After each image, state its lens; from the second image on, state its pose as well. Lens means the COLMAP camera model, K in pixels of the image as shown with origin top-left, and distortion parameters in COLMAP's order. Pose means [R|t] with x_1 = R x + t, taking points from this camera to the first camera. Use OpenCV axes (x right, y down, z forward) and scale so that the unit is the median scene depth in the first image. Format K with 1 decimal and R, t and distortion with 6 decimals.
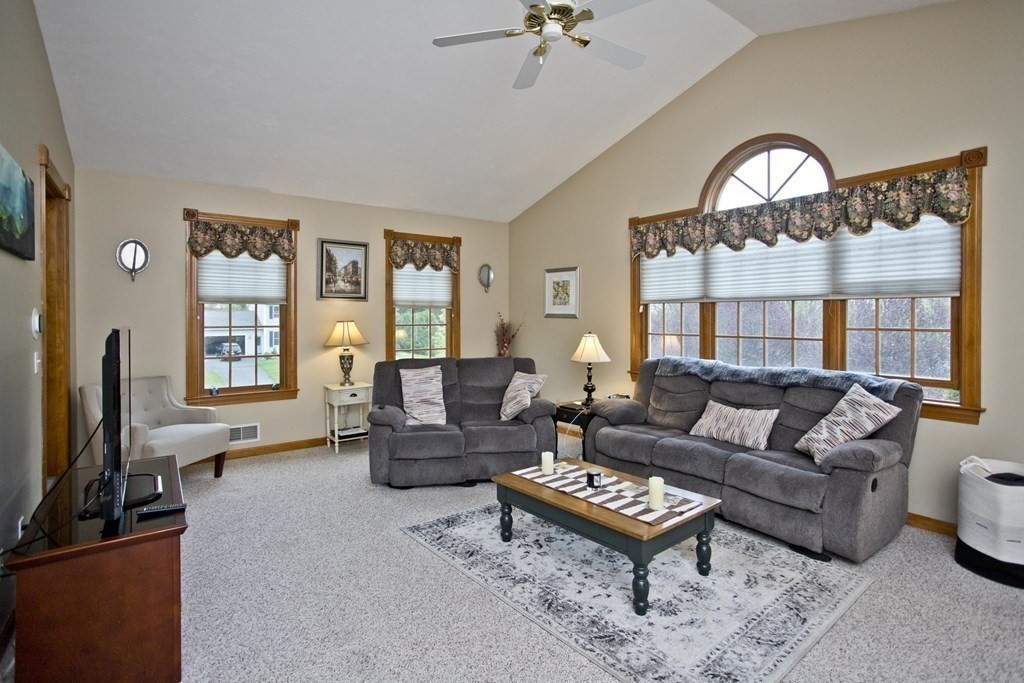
lens RADIAL K [[500.9, 0, 510.5], [0, 500.9, 319.5], [0, 0, 1]] dist [0.000211, 0.000584]
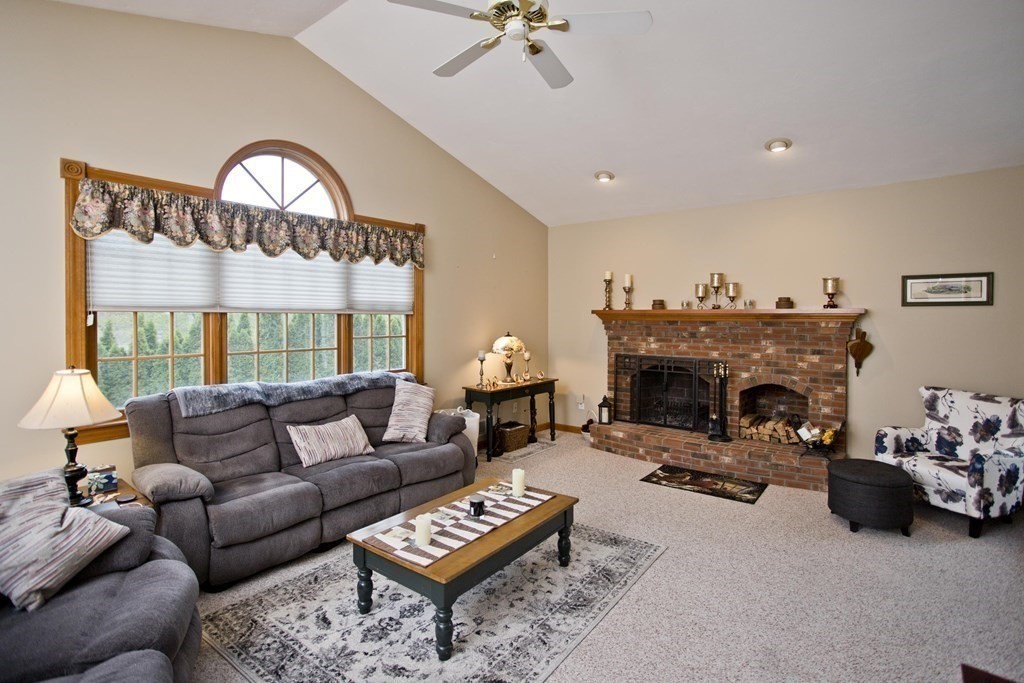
lens RADIAL K [[503.9, 0, 512.7], [0, 503.9, 321.9], [0, 0, 1]] dist [-0.060946, 0.034425]
pose [[-0.243221, -0.005381, 0.969956, -0.552864], [0.006929, 0.999949, 0.007285, -0.025196], [-0.969946, 0.008492, -0.243172, 0.848350]]
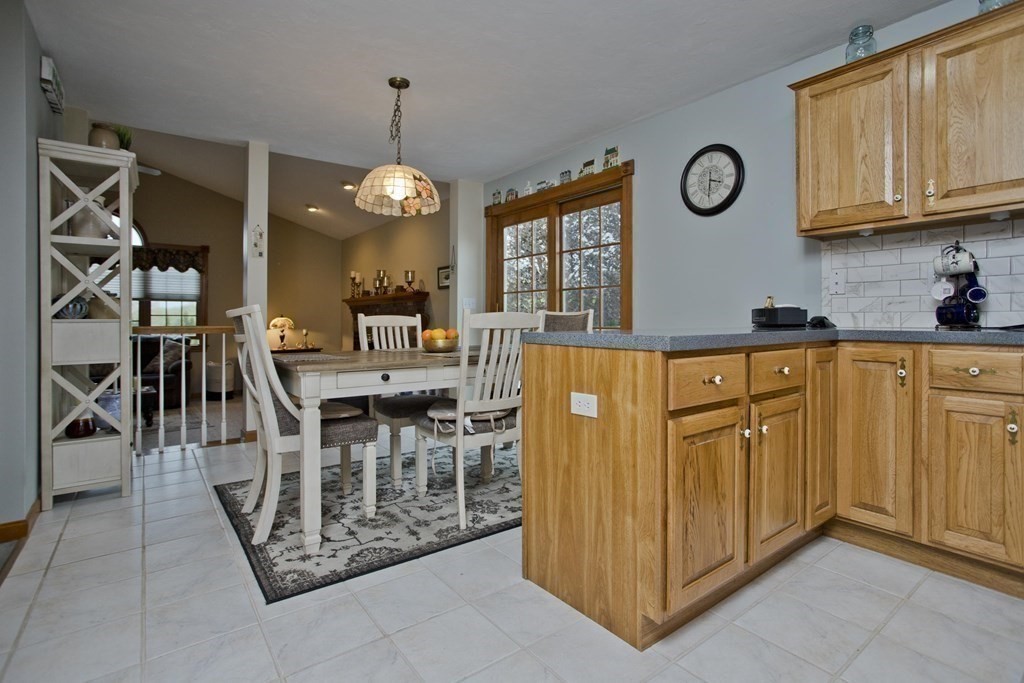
lens RADIAL K [[503.9, 0, 512.7], [0, 503.9, 321.9], [0, 0, 1]] dist [-0.060946, 0.034425]
pose [[0.005550, 0.003711, 0.999978, -1.258121], [0.007676, 0.999963, -0.003754, 0.061697], [-0.999955, 0.007697, 0.005521, -0.470270]]
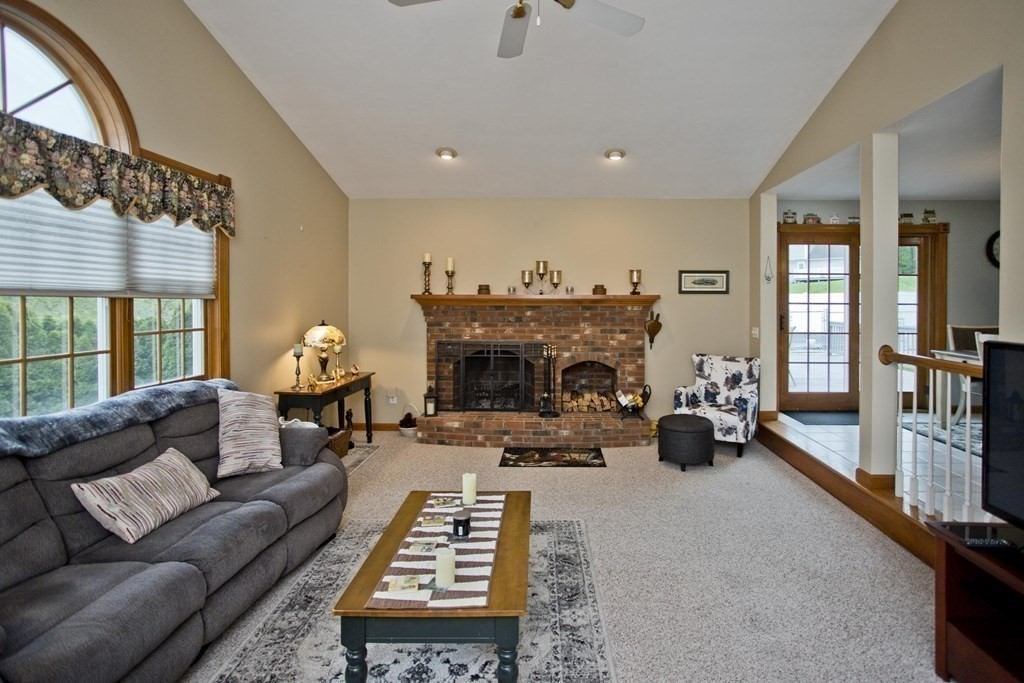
lens RADIAL K [[514.9, 0, 554.6], [0, 514.9, 308.2], [0, 0, 1]] dist [-0.057270, 0.027335]
pose [[-0.792915, -0.002529, 0.609326, -0.326866], [0.007802, 0.999867, 0.014303, -0.027861], [-0.609282, 0.016095, -0.792790, 1.131631]]
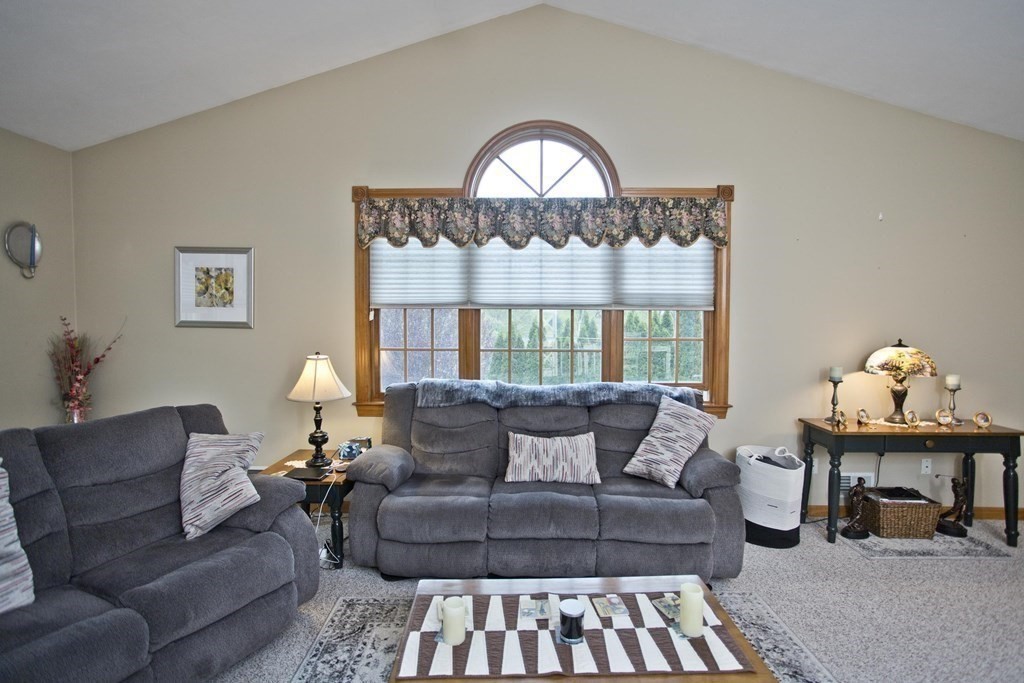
lens RADIAL K [[495.8, 0, 515.8], [0, 495.8, 338.4], [0, 0, 1]] dist [-0.053836, 0.034360]
pose [[0.620899, -0.031052, 0.783275, -0.218579], [0.000431, 0.999229, 0.039271, -0.020966], [-0.783890, -0.024045, 0.620433, 0.513040]]
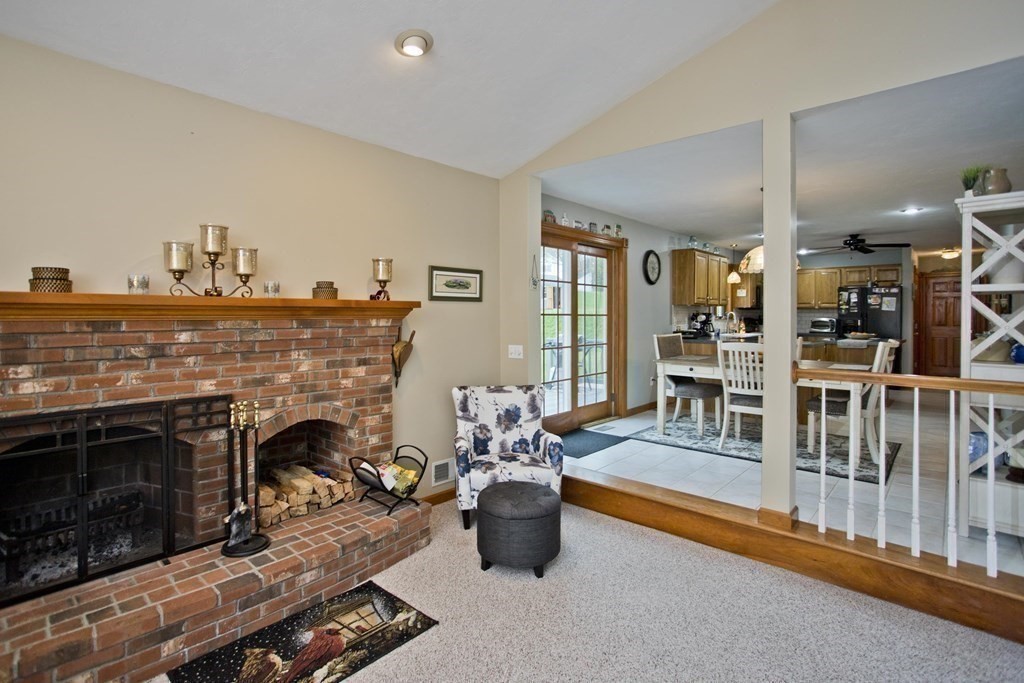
lens RADIAL K [[503.9, 0, 512.7], [0, 503.9, 321.9], [0, 0, 1]] dist [-0.060946, 0.034425]
pose [[-0.980093, 0.007331, -0.198405, 0.314777], [0.002722, 0.999720, 0.023491, -0.026244], [0.198521, 0.022483, -0.979839, 0.737251]]
